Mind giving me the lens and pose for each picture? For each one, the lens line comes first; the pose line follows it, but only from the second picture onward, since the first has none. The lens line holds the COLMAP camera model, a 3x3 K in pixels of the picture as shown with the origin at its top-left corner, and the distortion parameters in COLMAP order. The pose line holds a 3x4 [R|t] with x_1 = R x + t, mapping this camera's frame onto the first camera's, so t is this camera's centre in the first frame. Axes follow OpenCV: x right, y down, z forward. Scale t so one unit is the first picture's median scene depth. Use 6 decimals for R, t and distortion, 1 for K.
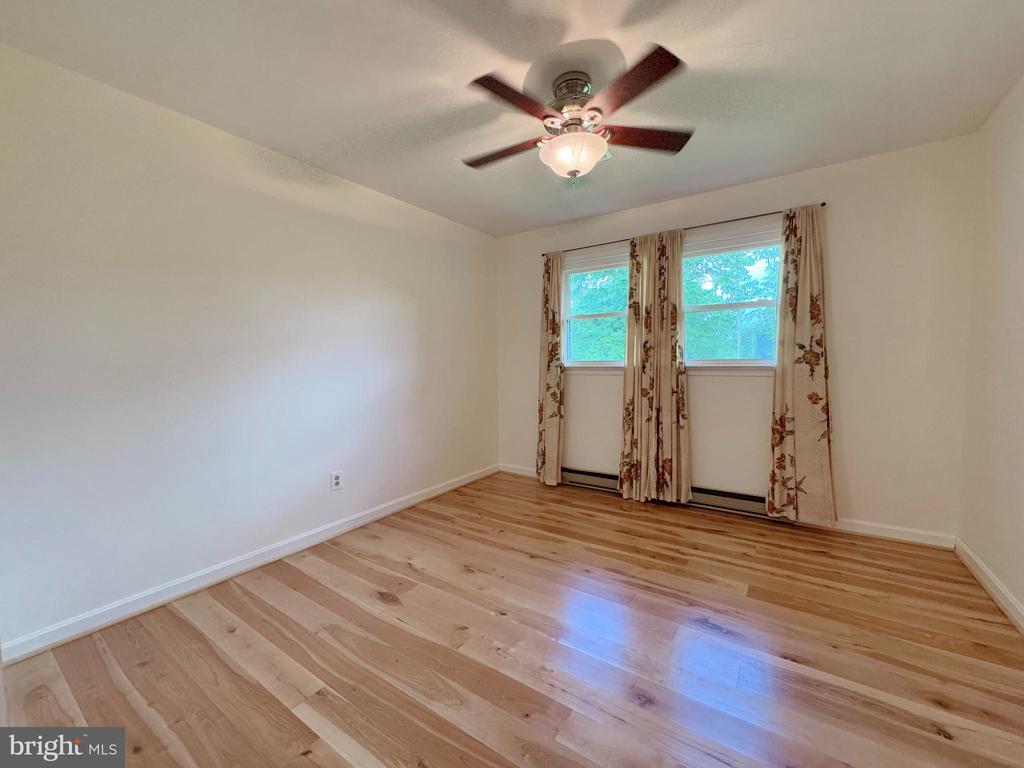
lens RADIAL K [[404.9, 0, 514.4], [0, 404.9, 383.7], [0, 0, 1]] dist [-0.010711, 0.000191]
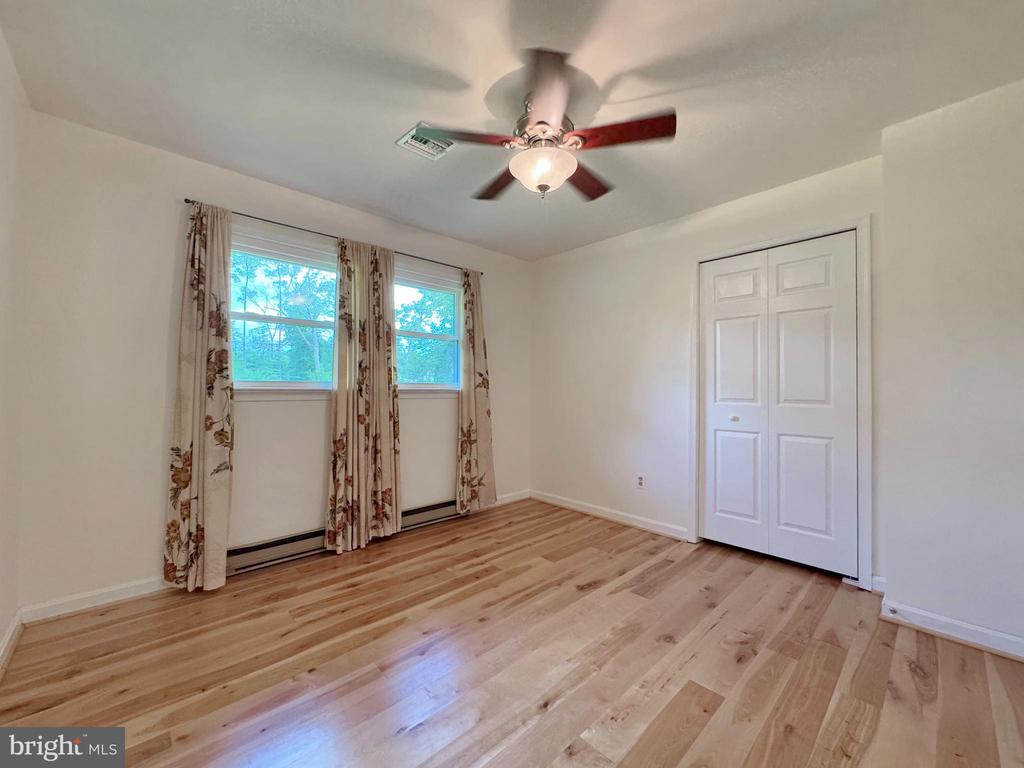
lens RADIAL K [[404.9, 0, 514.2], [0, 404.9, 384.8], [0, 0, 1]] dist [-0.010711, 0.000191]
pose [[0.225496, 0.023362, 0.973964, -0.458361], [0.047297, 0.998271, -0.034895, -0.006352], [-0.973095, 0.053934, 0.224001, 0.488976]]
